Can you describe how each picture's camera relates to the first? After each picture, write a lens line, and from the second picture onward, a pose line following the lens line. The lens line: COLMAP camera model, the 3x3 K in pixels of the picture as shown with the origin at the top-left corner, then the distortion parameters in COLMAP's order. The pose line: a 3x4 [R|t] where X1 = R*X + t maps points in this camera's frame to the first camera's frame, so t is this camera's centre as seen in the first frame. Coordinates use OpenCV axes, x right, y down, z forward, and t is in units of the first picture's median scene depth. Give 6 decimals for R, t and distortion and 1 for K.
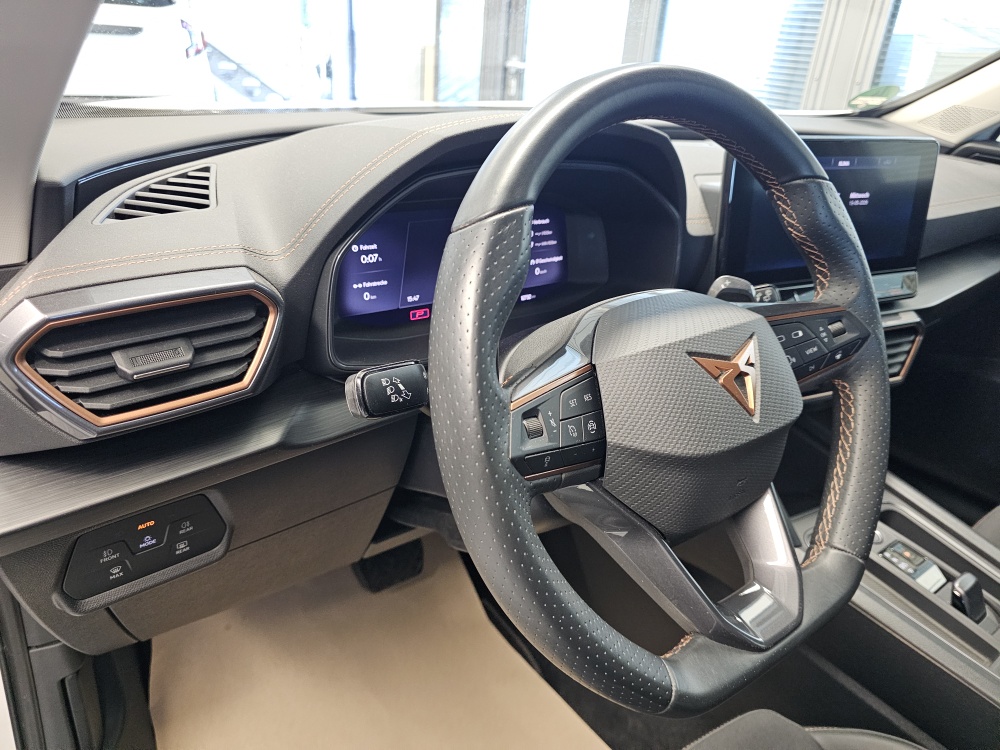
lens RADIAL K [[686.8, 0, 500.0], [0, 686.8, 375.0], [0, 0, 1]] dist [0.001439, -0.001552]
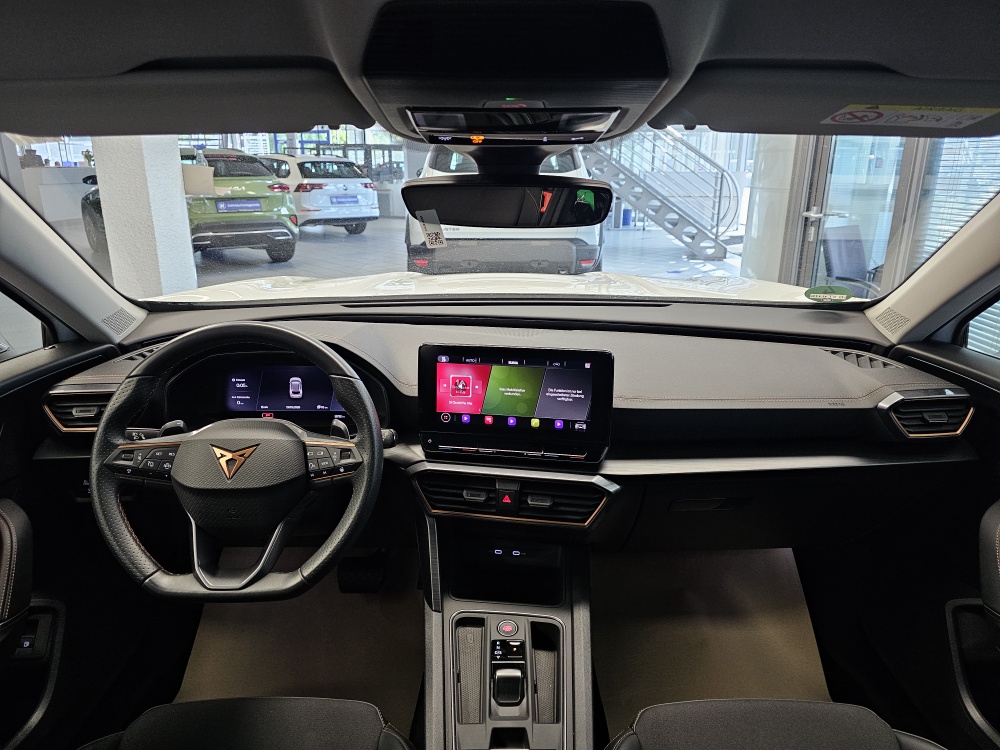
lens RADIAL K [[660.6, 0, 503.4], [0, 660.6, 361.6], [0, 0, 1]] dist [0.061637, -0.071991]
pose [[0.805673, 0.104167, -0.583130, 1.674936], [-0.203064, 0.973336, -0.106690, -0.188464], [0.556468, 0.204370, 0.805343, -0.223119]]
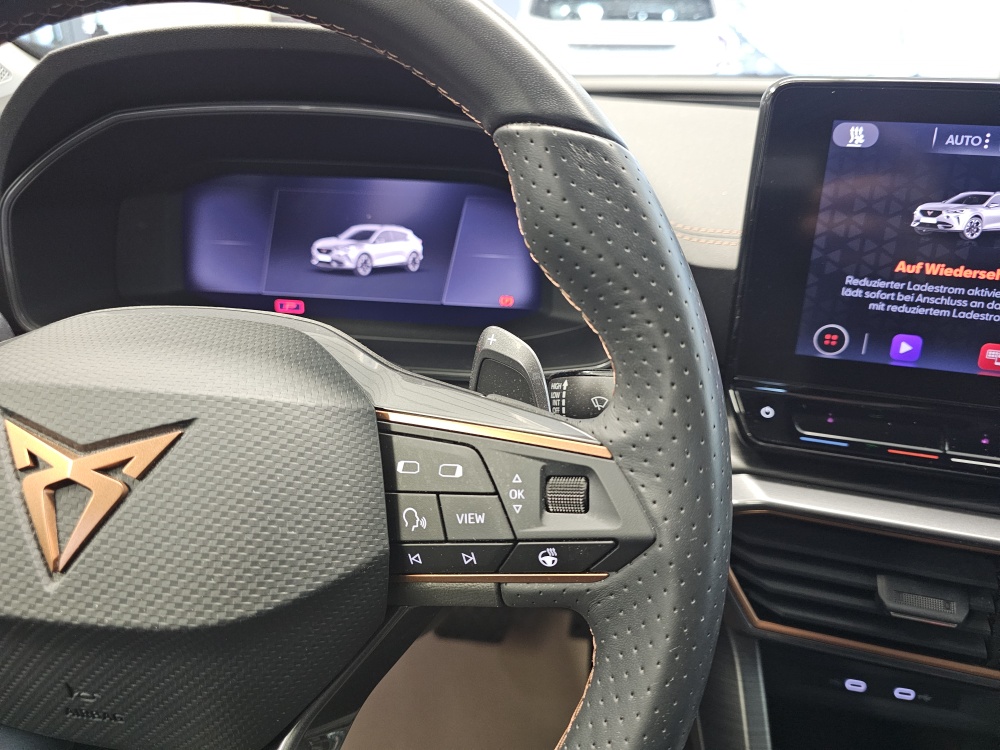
lens RADIAL K [[697.9, 0, 503.0], [0, 697.9, 368.1], [0, 0, 1]] dist [0.015217, -0.046799]
pose [[0.732212, 0.222774, -0.643612, 0.647177], [-0.252163, 0.966510, 0.047664, -0.135091], [0.632676, 0.127395, 0.763866, 0.595809]]
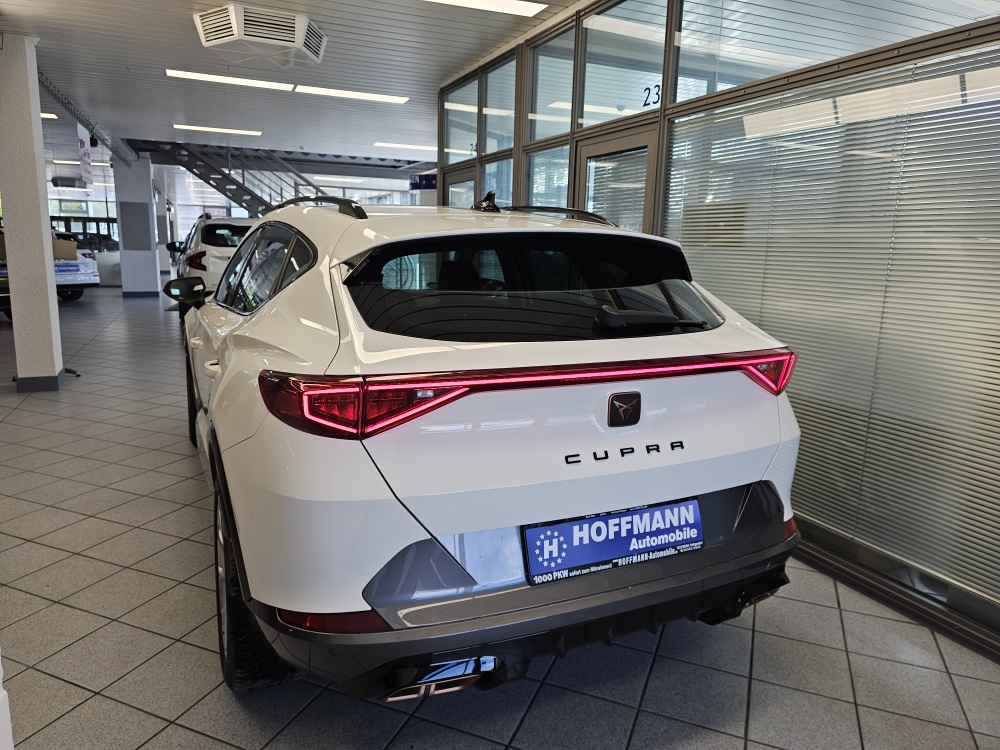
lens RADIAL K [[678.6, 0, 500.7], [0, 678.6, 371.1], [0, 0, 1]] dist [0.048969, -0.057074]
pose [[0.979573, -0.007627, -0.200945, 3.729373], [-0.045414, 0.965073, -0.258016, 2.337828], [0.195895, 0.261871, 0.945013, -5.364861]]
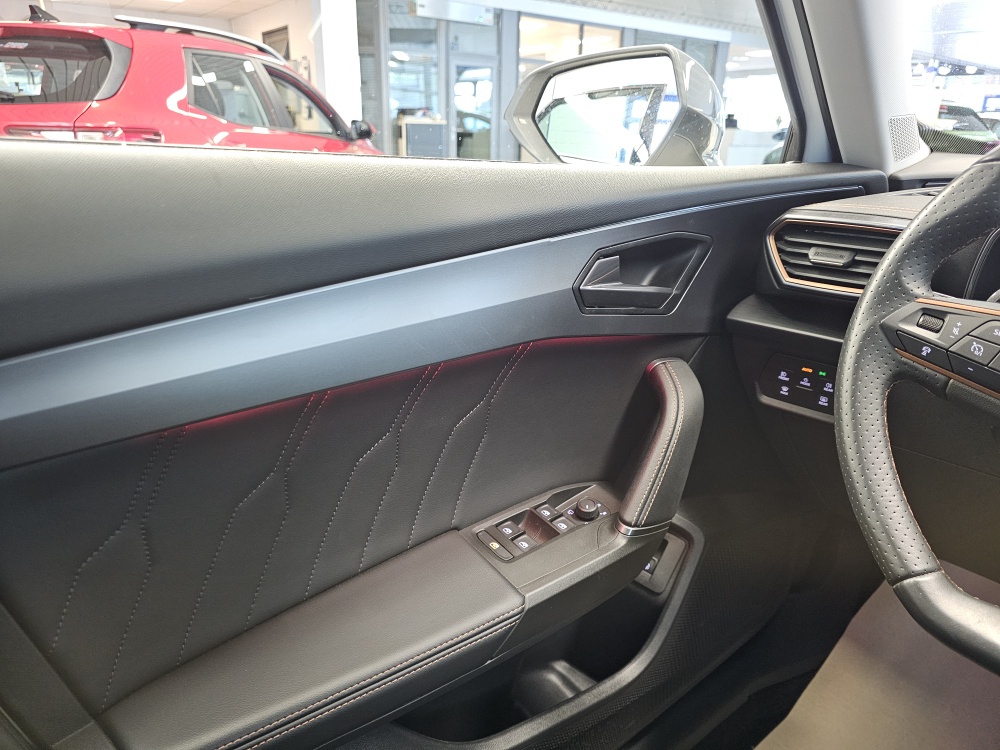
lens RADIAL K [[678.6, 0, 500.7], [0, 678.6, 371.1], [0, 0, 1]] dist [0.048969, -0.057074]
pose [[0.046996, 0.265125, -0.963068, 0.791881], [-0.432184, 0.874617, 0.219686, 0.137007], [0.900560, 0.405899, 0.155686, 0.064393]]
